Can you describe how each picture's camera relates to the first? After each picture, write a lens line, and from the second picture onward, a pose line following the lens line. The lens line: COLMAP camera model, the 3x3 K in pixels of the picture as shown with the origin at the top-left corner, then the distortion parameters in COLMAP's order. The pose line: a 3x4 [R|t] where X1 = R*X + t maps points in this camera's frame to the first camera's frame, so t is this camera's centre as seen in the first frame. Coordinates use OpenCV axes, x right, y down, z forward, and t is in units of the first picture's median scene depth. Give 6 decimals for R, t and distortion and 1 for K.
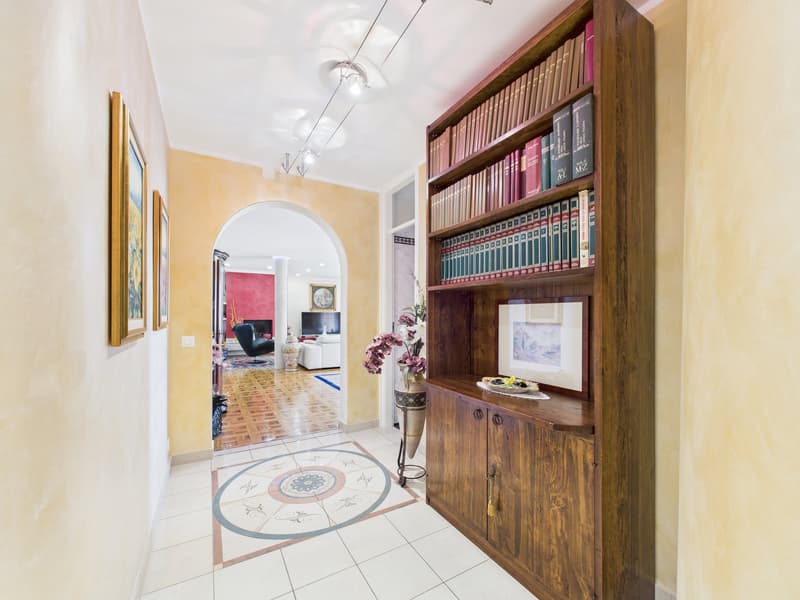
lens RADIAL K [[324.9, 0, 400.6], [0, 324.9, 308.9], [0, 0, 1]] dist [0.000171, 0.000046]
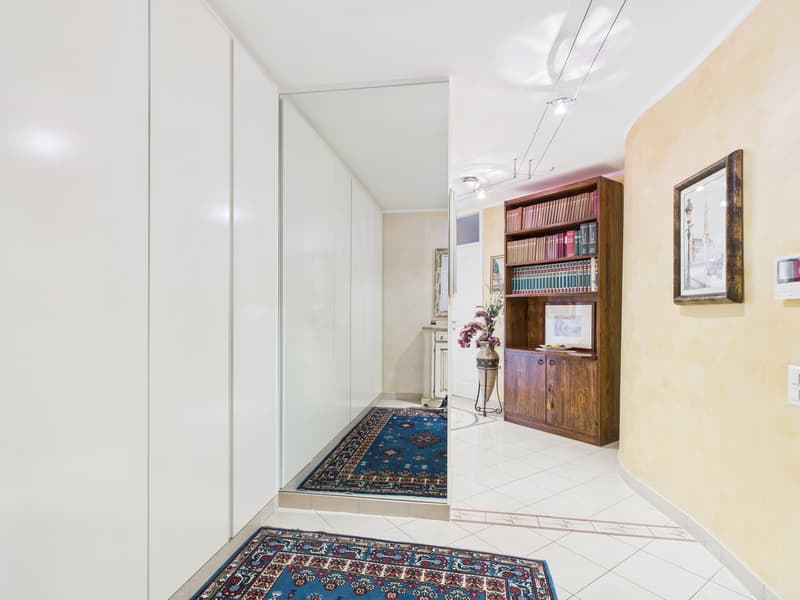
lens RADIAL K [[409.0, 0, 400.0], [0, 409.0, 300.0], [0, 0, 1]] dist [0.000796, -0.000003]
pose [[0.996405, 0.007288, 0.084403, -0.863547], [-0.006614, 0.999944, -0.008265, -0.023885], [-0.084458, 0.007677, 0.996397, -1.467532]]
